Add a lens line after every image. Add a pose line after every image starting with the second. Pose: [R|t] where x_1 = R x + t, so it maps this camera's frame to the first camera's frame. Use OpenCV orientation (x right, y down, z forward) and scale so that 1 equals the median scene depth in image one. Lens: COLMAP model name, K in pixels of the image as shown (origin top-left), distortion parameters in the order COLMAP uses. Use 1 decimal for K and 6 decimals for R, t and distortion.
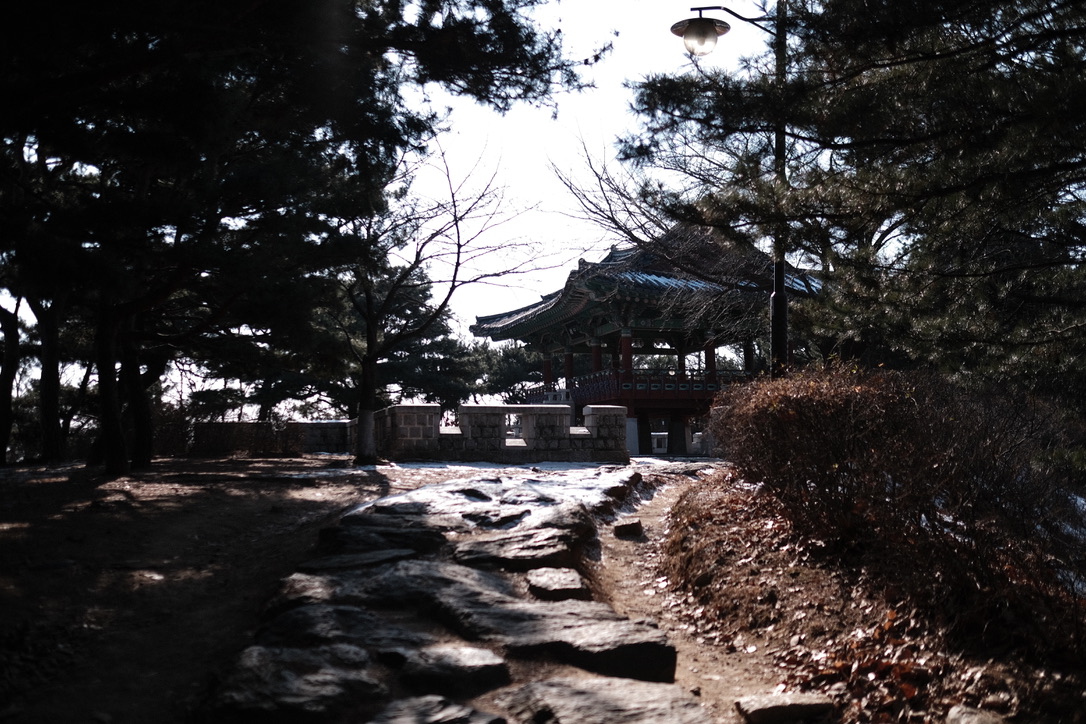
lens RADIAL K [[1101.4, 0, 543.0], [0, 1101.4, 362.0], [0, 0, 1]] dist [0.002991, -0.004373]
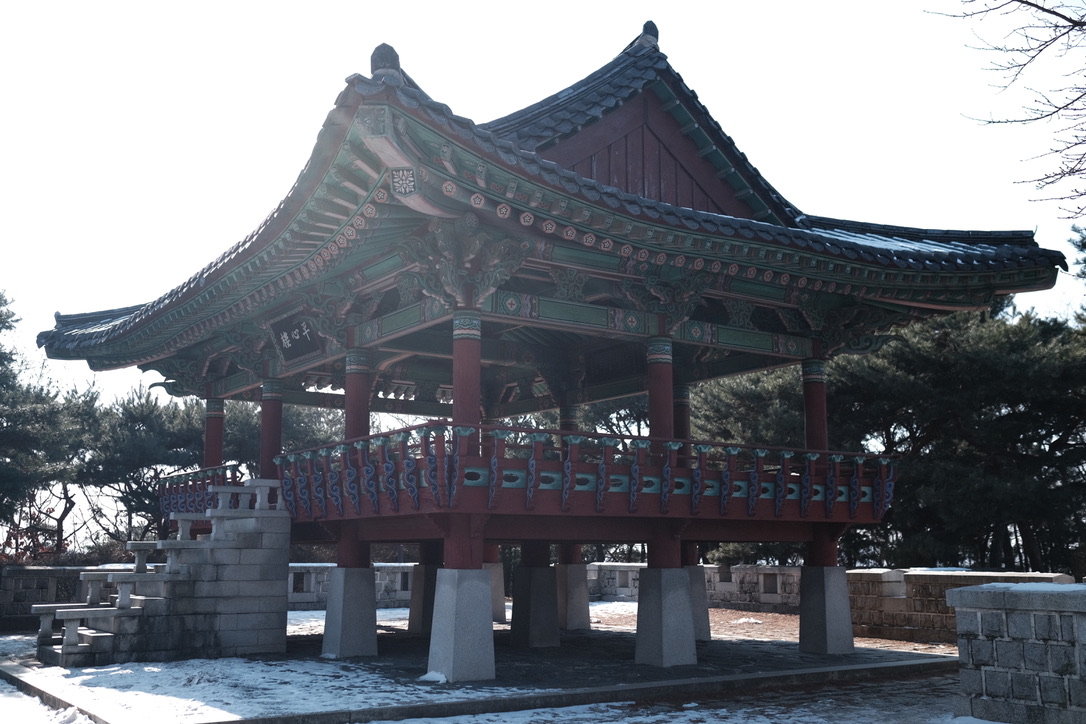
lens RADIAL K [[1101.4, 0, 543.0], [0, 1101.4, 362.0], [0, 0, 1]] dist [0.002991, -0.004373]
pose [[0.950175, 0.062404, 0.305407, -0.007510], [-0.035867, 0.995136, -0.091750, 0.013084], [-0.309647, 0.076224, 0.947792, 0.508242]]
